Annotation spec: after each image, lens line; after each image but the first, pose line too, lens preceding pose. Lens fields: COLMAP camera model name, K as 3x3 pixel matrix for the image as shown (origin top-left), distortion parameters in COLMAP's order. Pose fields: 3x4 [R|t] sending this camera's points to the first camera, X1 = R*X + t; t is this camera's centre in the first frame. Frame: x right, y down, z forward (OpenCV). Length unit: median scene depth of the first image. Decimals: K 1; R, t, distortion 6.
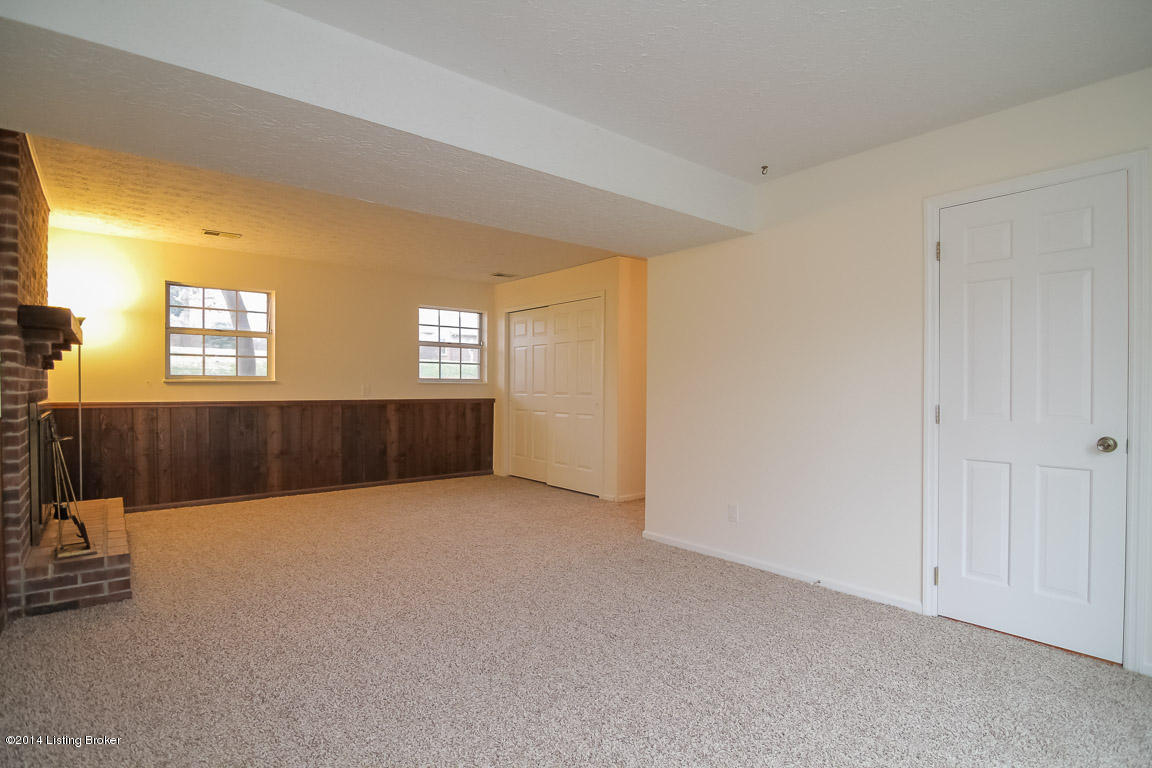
lens RADIAL K [[588.9, 0, 584.7], [0, 588.9, 382.6], [0, 0, 1]] dist [-0.013440, -0.000851]
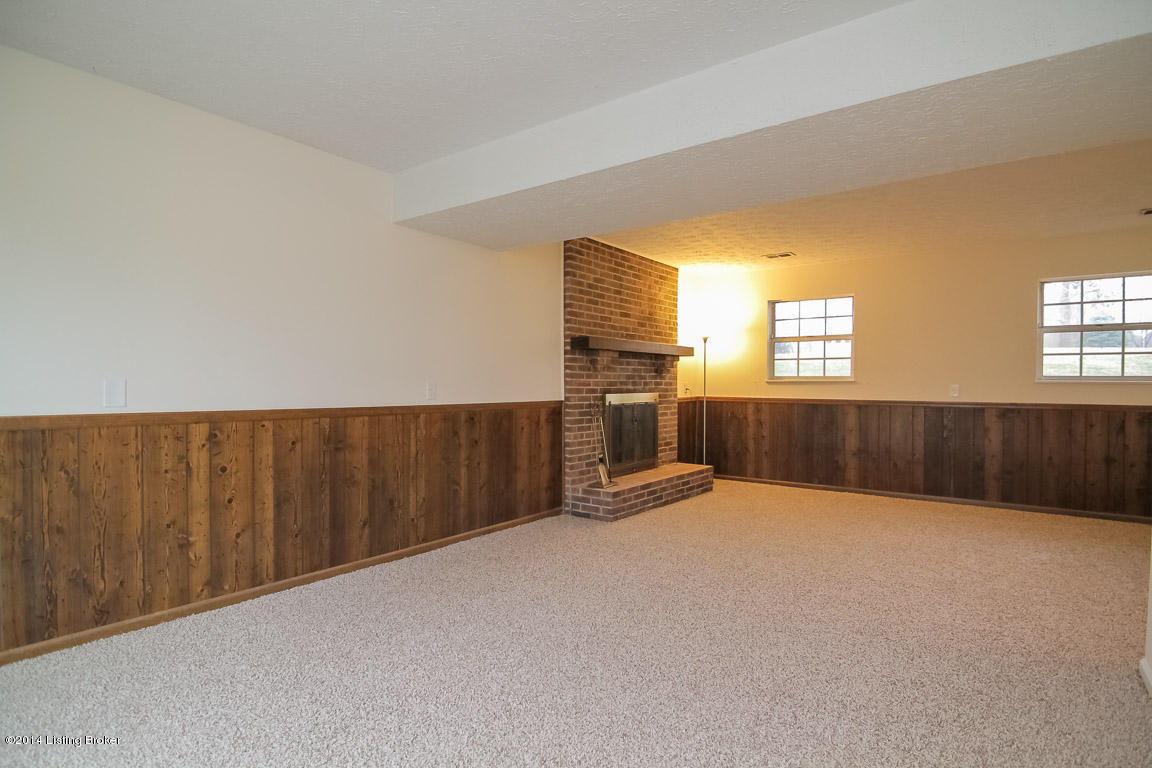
lens RADIAL K [[588.9, 0, 584.7], [0, 588.9, 388.1], [0, 0, 1]] dist [-0.013440, -0.000851]
pose [[0.227495, 0.004994, -0.973766, 0.371271], [0.000054, 0.999987, 0.005142, 0.004710], [0.973779, -0.001223, 0.227492, 0.300743]]
